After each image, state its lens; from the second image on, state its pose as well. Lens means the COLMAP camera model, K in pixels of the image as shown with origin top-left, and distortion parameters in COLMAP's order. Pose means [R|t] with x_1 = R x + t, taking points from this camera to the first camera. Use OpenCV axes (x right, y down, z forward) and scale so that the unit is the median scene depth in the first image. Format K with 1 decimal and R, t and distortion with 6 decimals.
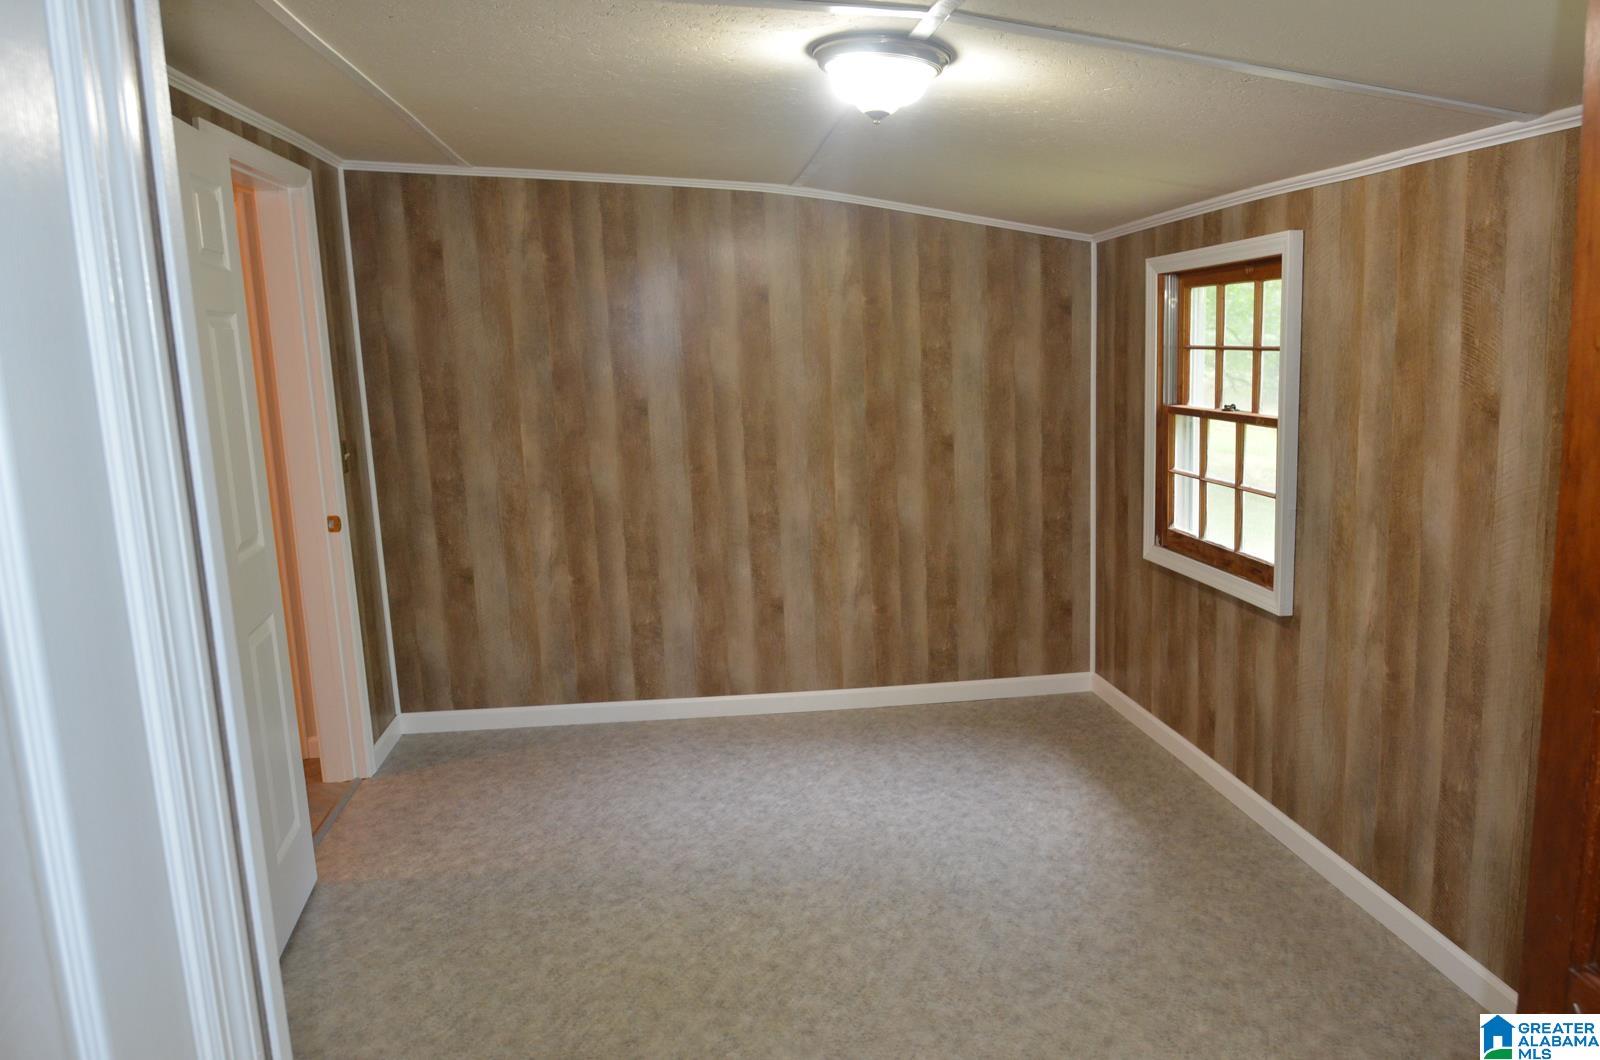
lens RADIAL K [[1132.4, 0, 801.4], [0, 1132.4, 528.8], [0, 0, 1]] dist [0.006887, -0.047440]
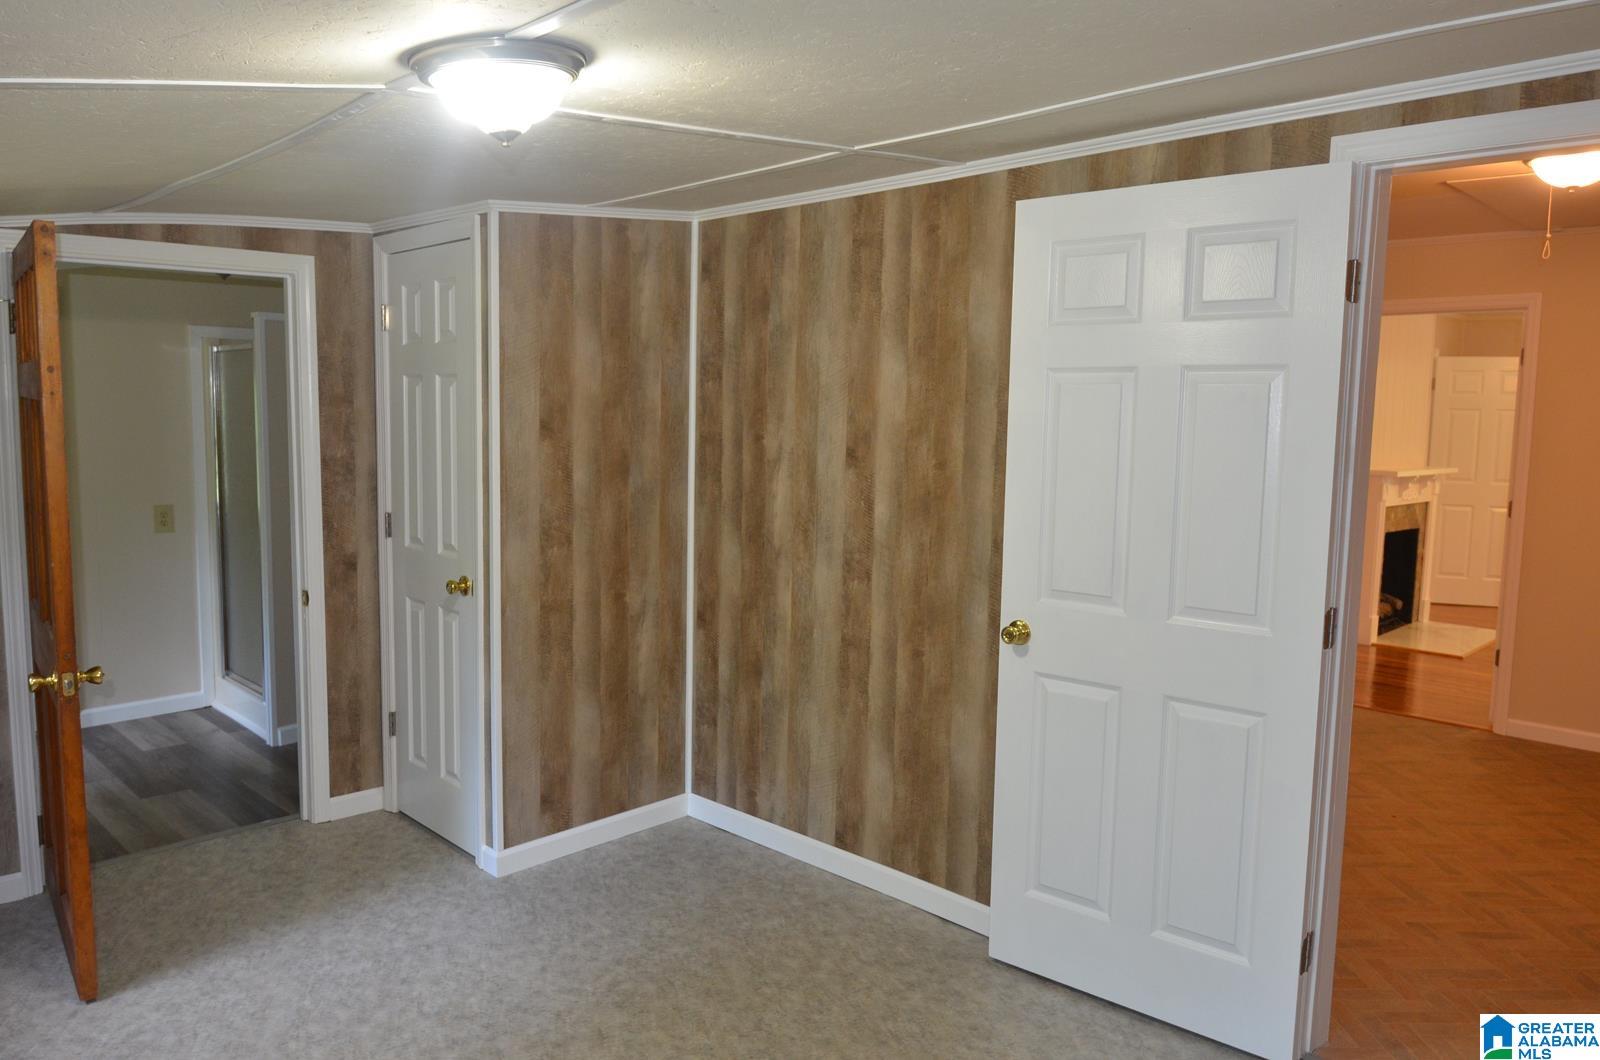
lens RADIAL K [[1132.4, 0, 798.9], [0, 1132.4, 525.3], [0, 0, 1]] dist [0.006887, -0.047440]
pose [[-0.787131, 0.091263, -0.609996, 0.186102], [-0.094249, 0.959581, 0.265182, -0.320610], [0.609542, 0.266225, -0.746715, 1.757339]]
